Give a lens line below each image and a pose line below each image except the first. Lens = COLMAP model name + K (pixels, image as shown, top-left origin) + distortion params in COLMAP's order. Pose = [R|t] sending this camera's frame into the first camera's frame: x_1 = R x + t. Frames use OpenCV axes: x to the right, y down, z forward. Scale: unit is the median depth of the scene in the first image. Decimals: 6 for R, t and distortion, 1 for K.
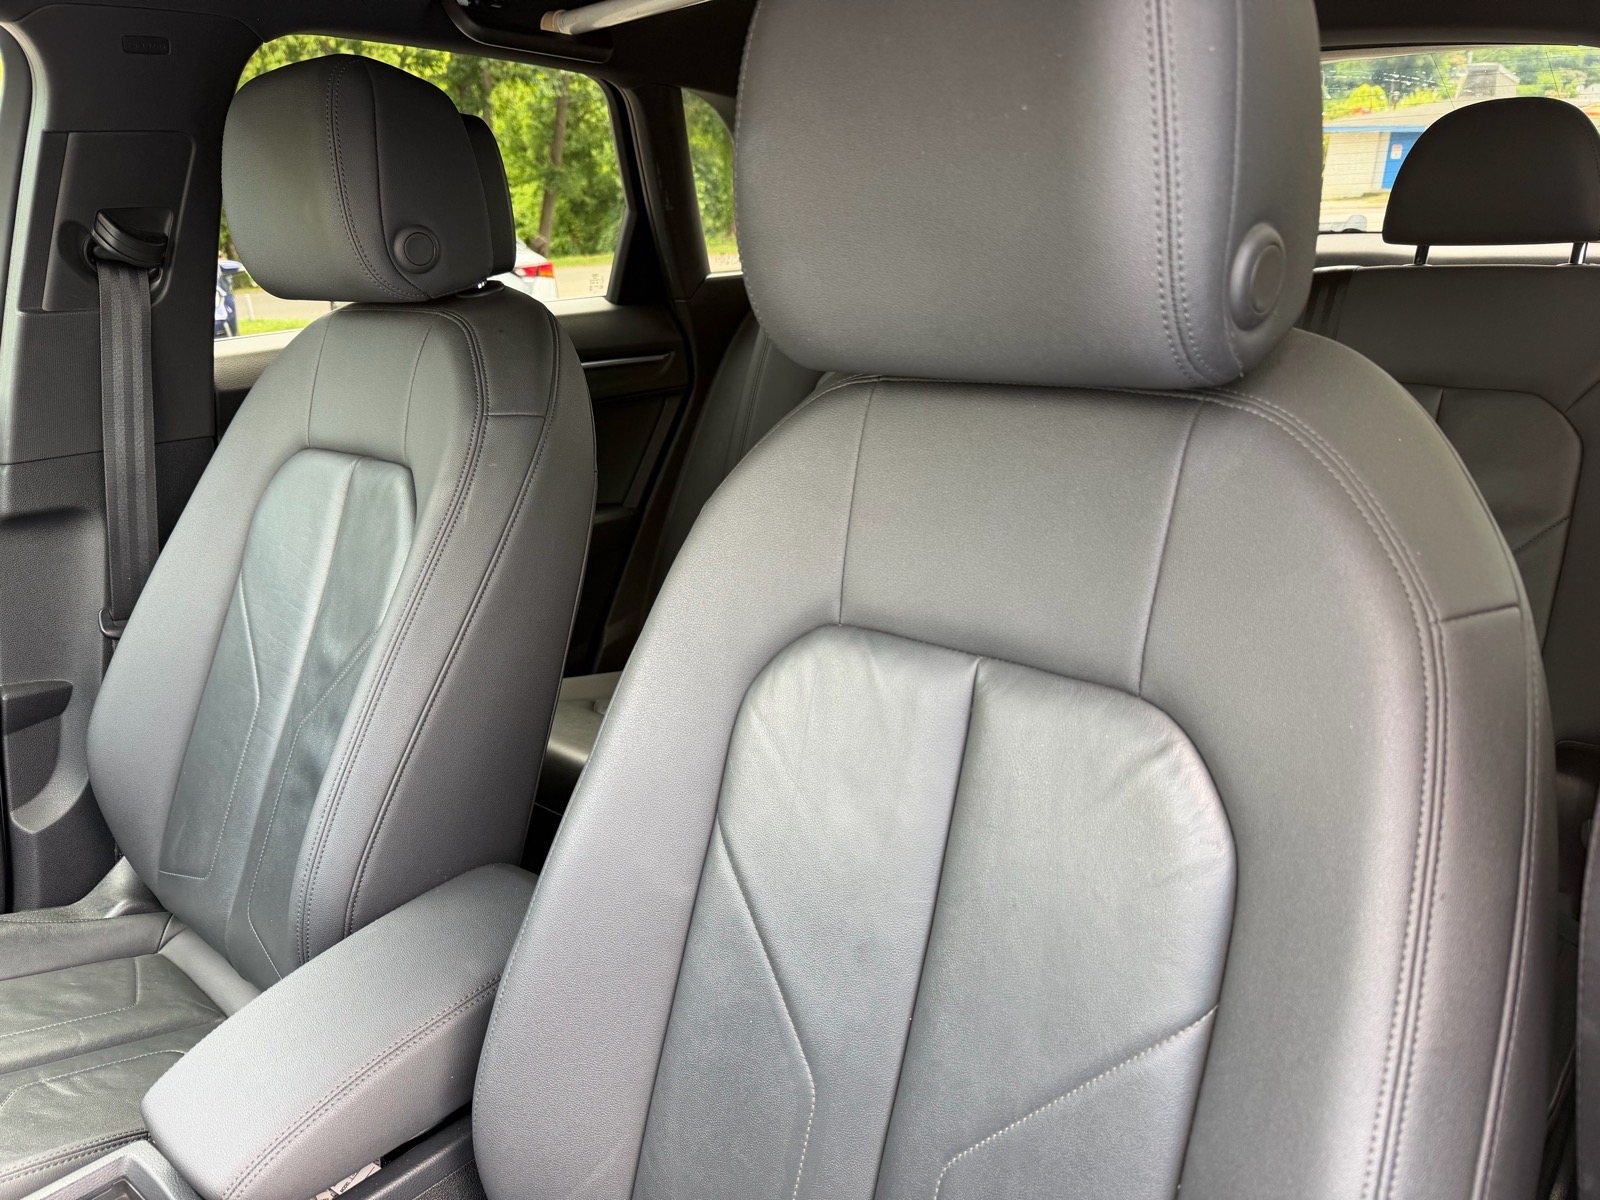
lens RADIAL K [[1123.0, 0, 794.9], [0, 1123.0, 606.0], [0, 0, 1]] dist [0.003794, -0.001211]
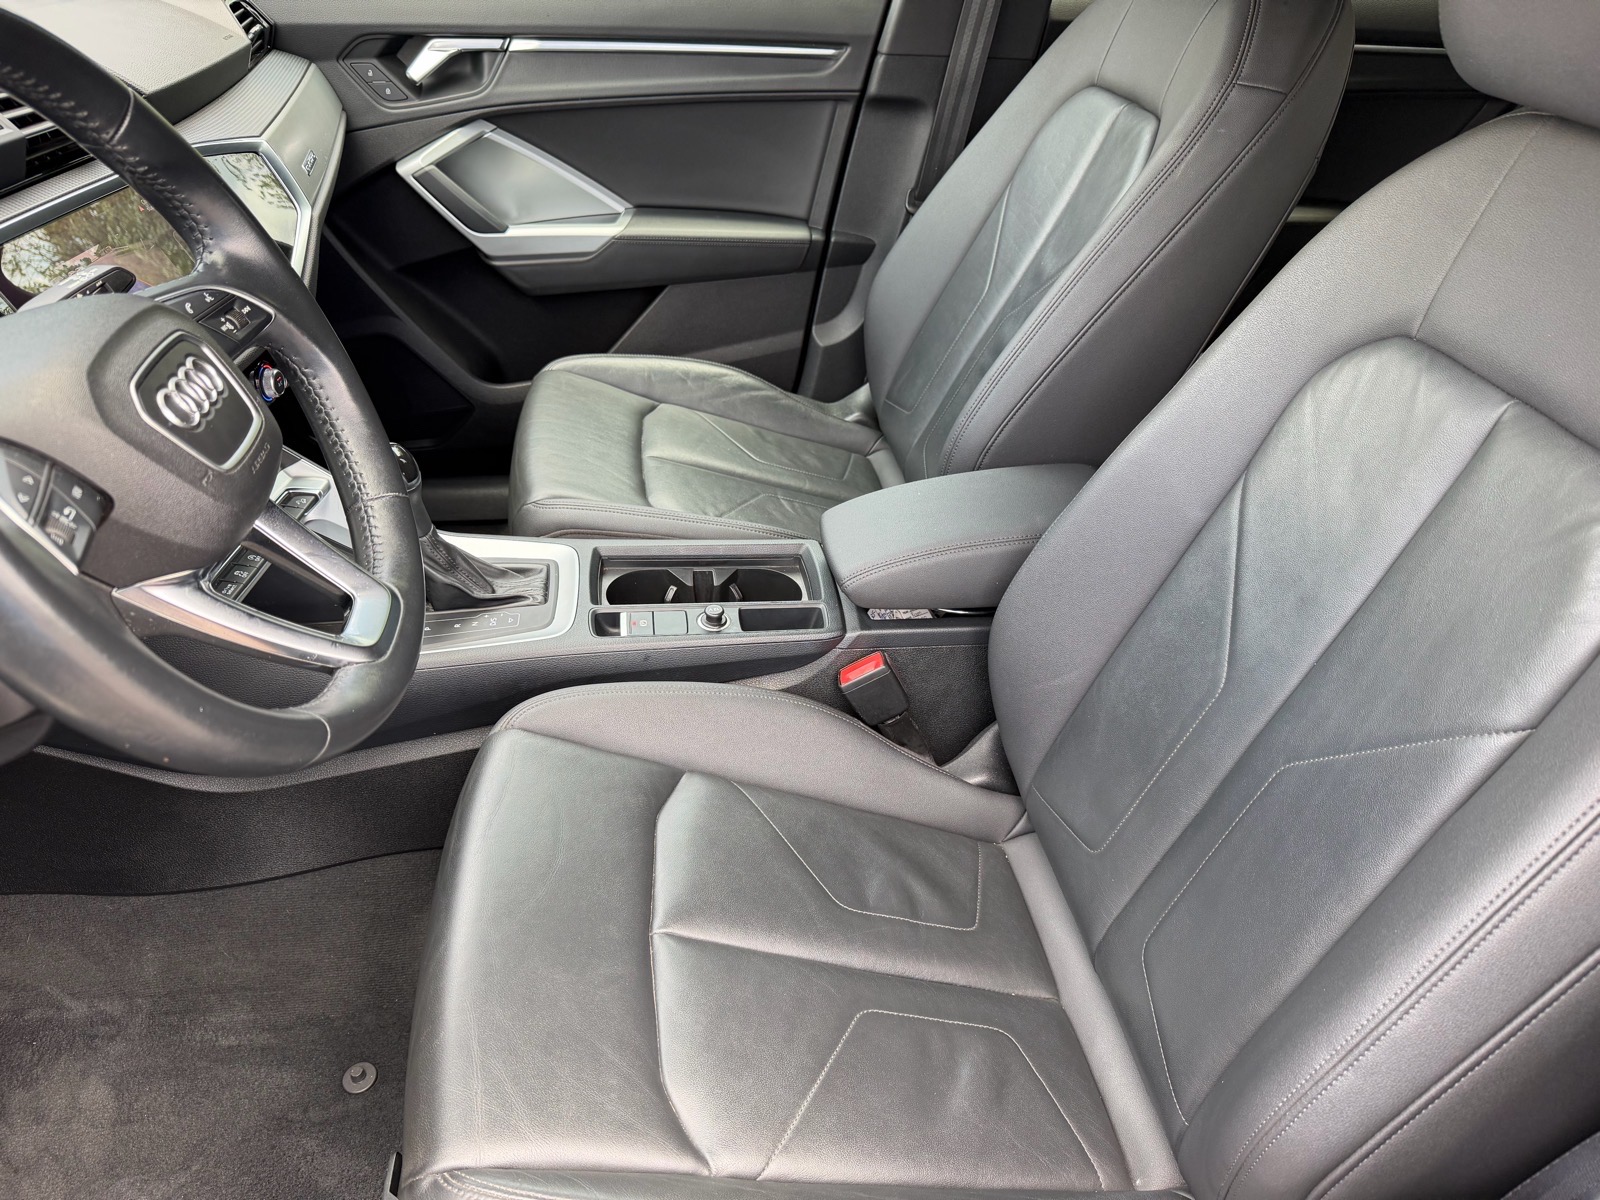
lens RADIAL K [[1131.4, 0, 800.0], [0, 1131.4, 600.0], [0, 0, 1]] dist [0.071217, -0.122036]
pose [[0.754138, 0.418214, -0.506333, 0.160539], [-0.269349, 0.900149, 0.342321, 0.015958], [0.598938, -0.121777, 0.791482, -0.181327]]
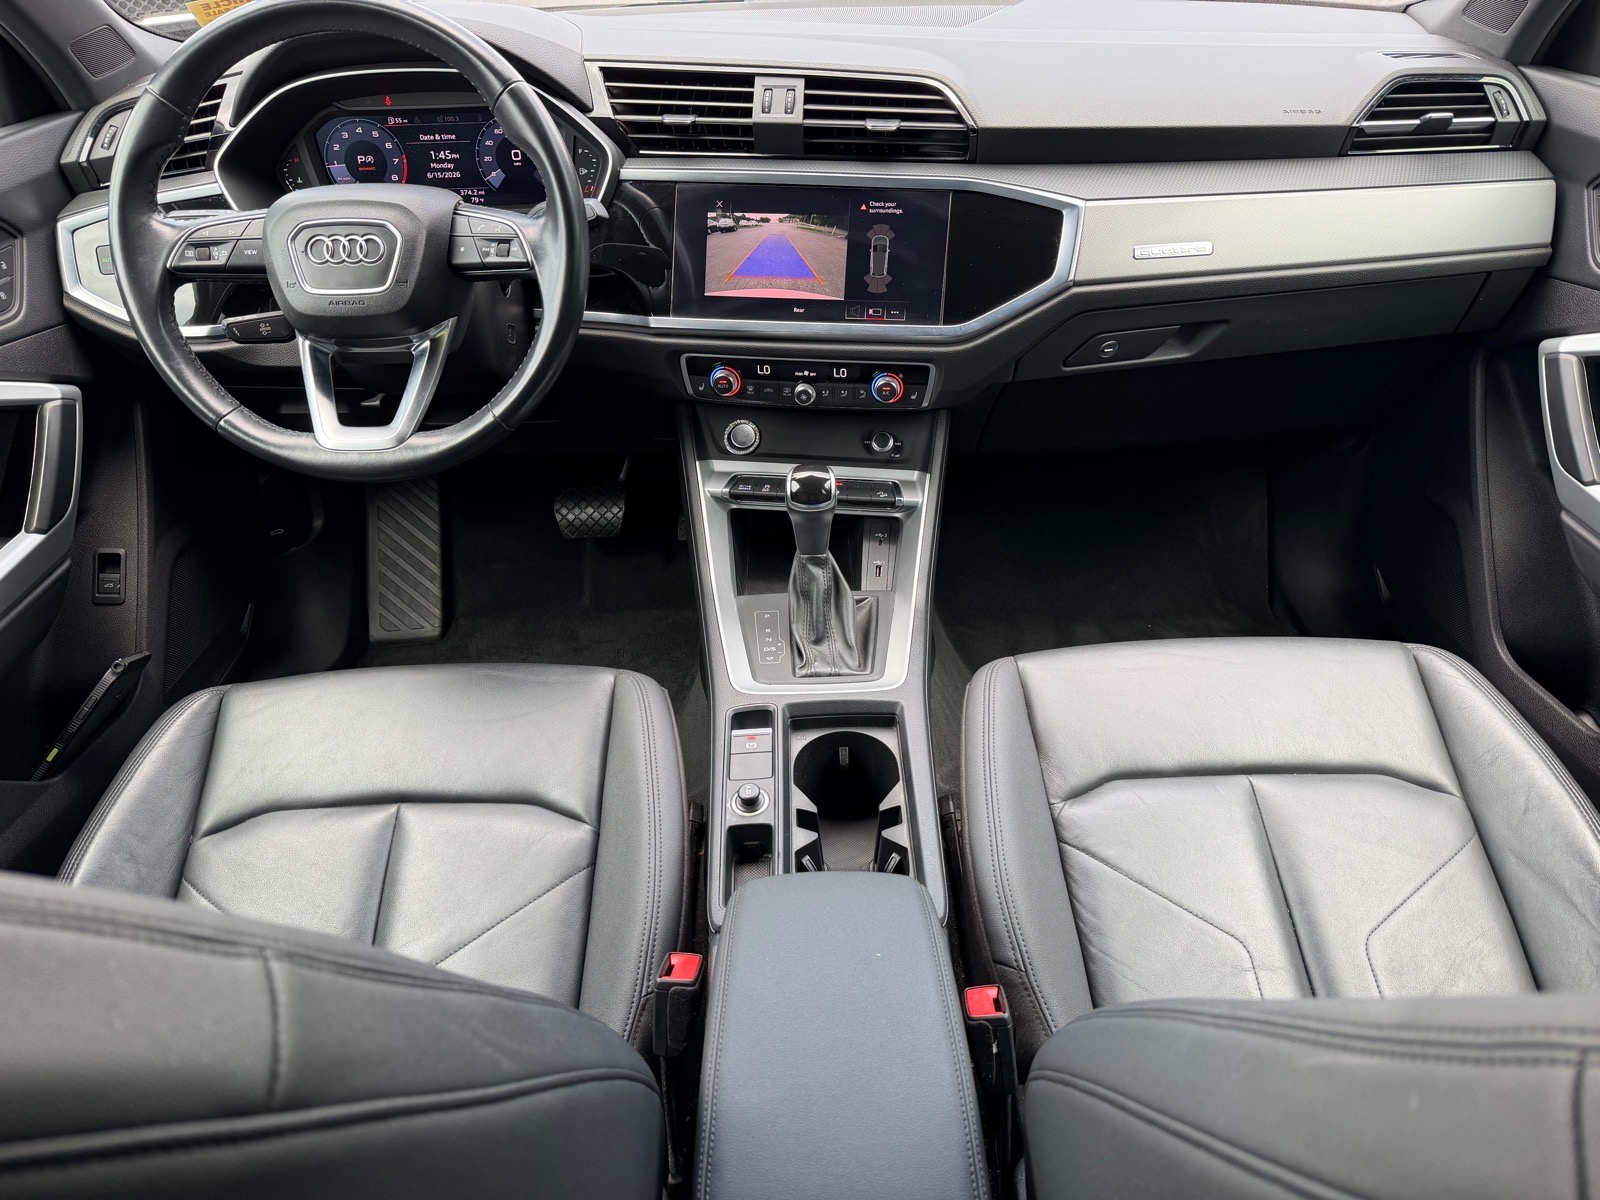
lens RADIAL K [[1198.3, 0, 804.2], [0, 1198.3, 626.6], [0, 0, 1]] dist [0.130066, -0.258573]
pose [[-0.750337, 0.438958, -0.494277, -0.018687], [-0.148433, 0.616741, 0.773045, -0.408576], [0.644175, 0.653412, -0.397608, 0.847791]]
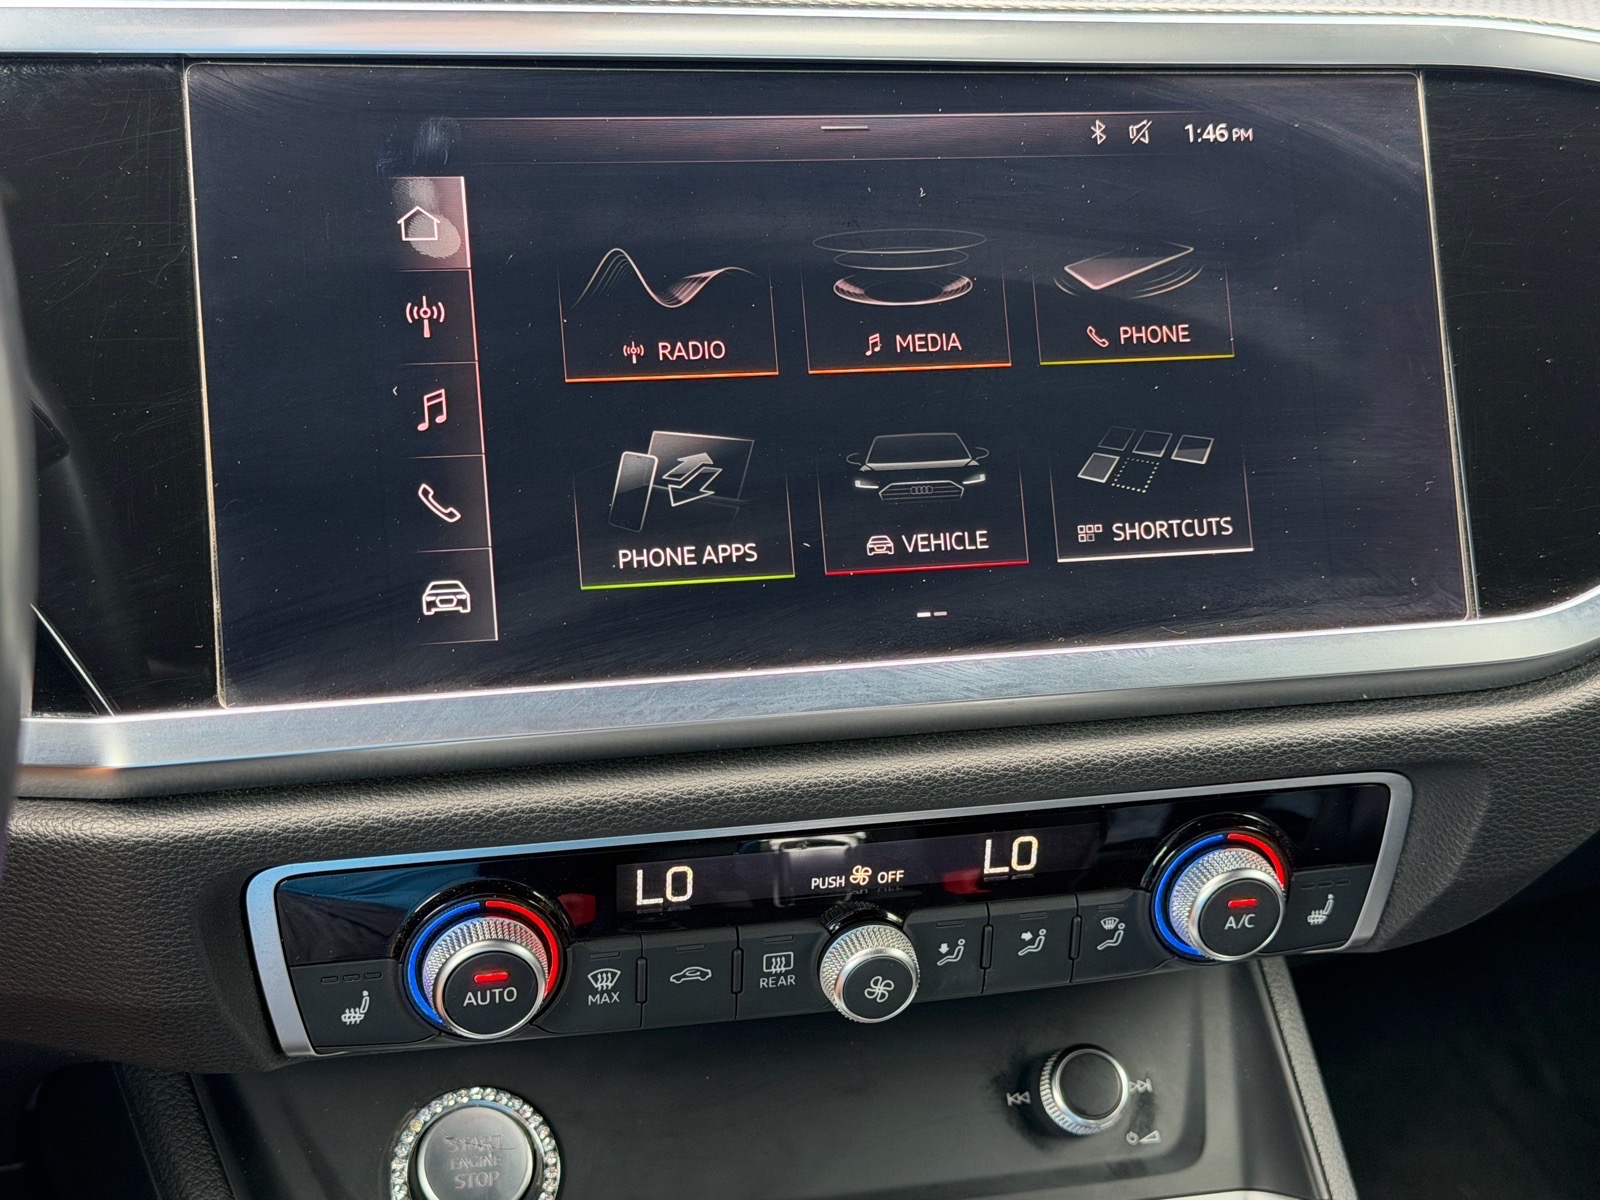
lens RADIAL K [[2310.6, 0, 800.0], [0, 2310.6, 600.0], [0, 0, 1]] dist [0.148528, -0.123178]
pose [[-0.416738, 0.388859, -0.821656, -0.304371], [-0.317949, 0.784439, 0.532507, 0.016573], [0.851609, 0.483161, -0.203268, 0.313468]]
